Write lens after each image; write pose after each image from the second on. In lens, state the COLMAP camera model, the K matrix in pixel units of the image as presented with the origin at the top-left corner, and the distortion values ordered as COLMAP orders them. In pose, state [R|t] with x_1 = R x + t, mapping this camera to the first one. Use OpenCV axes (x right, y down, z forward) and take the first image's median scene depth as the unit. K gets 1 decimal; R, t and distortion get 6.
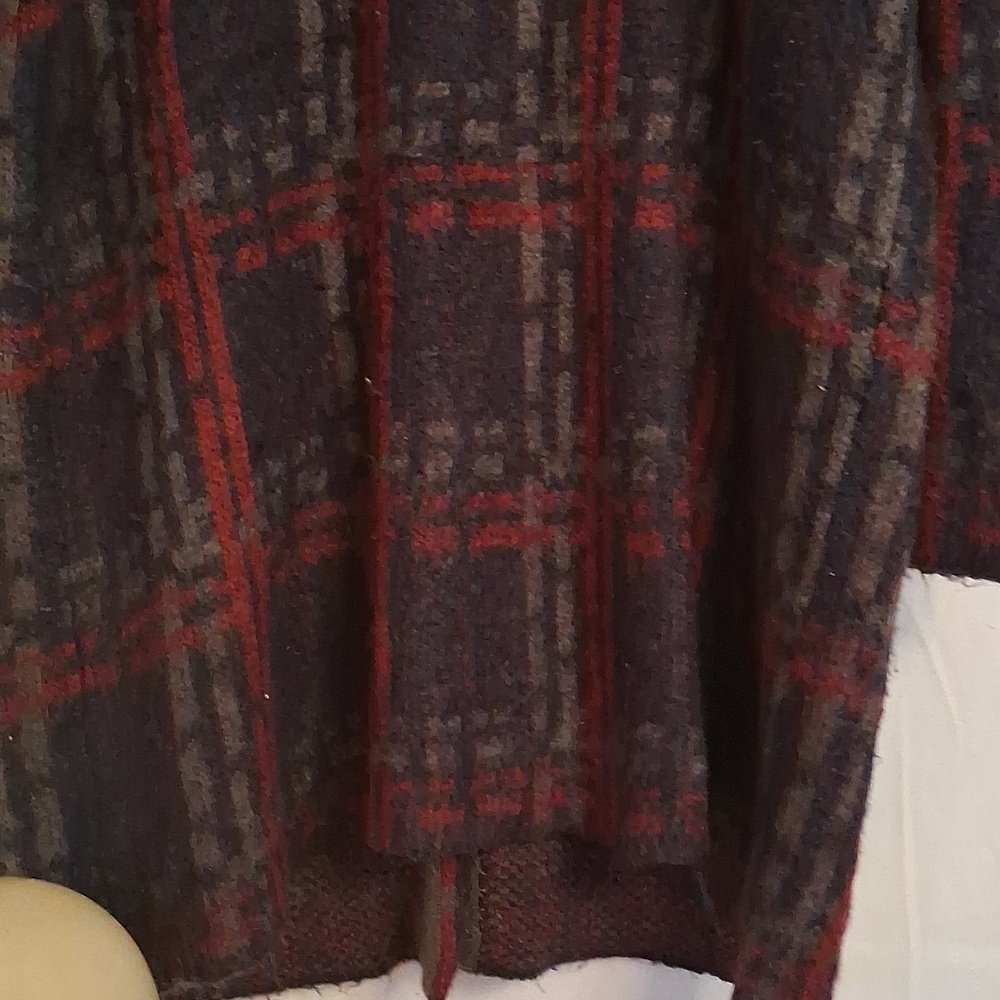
lens RADIAL K [[1631.2, 0, 484.9], [0, 1631.2, 502.2], [0, 0, 1]] dist [0.097131, -0.060520]
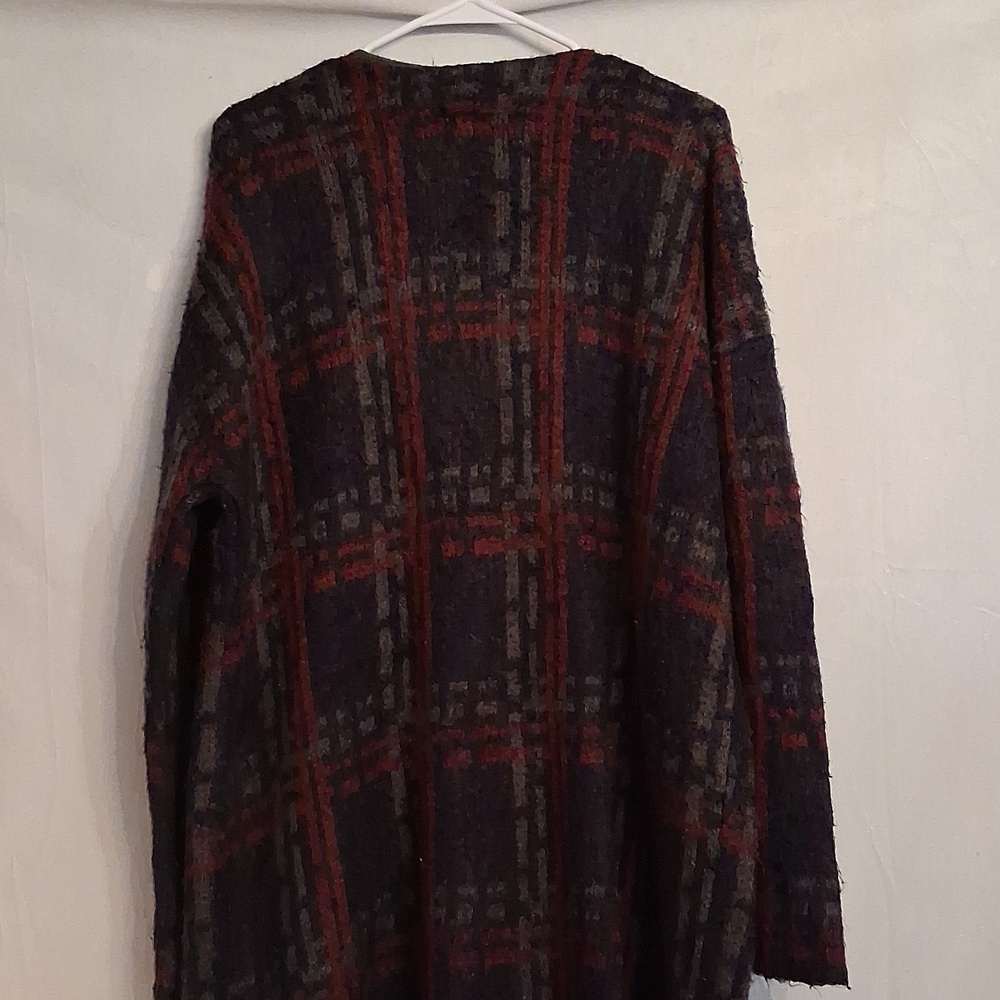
lens RADIAL K [[1631.2, 0, 484.9], [0, 1631.2, 502.2], [0, 0, 1]] dist [0.097131, -0.060520]
pose [[0.999759, -0.021708, -0.003297, 0.005746], [0.020419, 0.974407, -0.223860, -0.055278], [0.008072, 0.223739, 0.974616, -0.686845]]
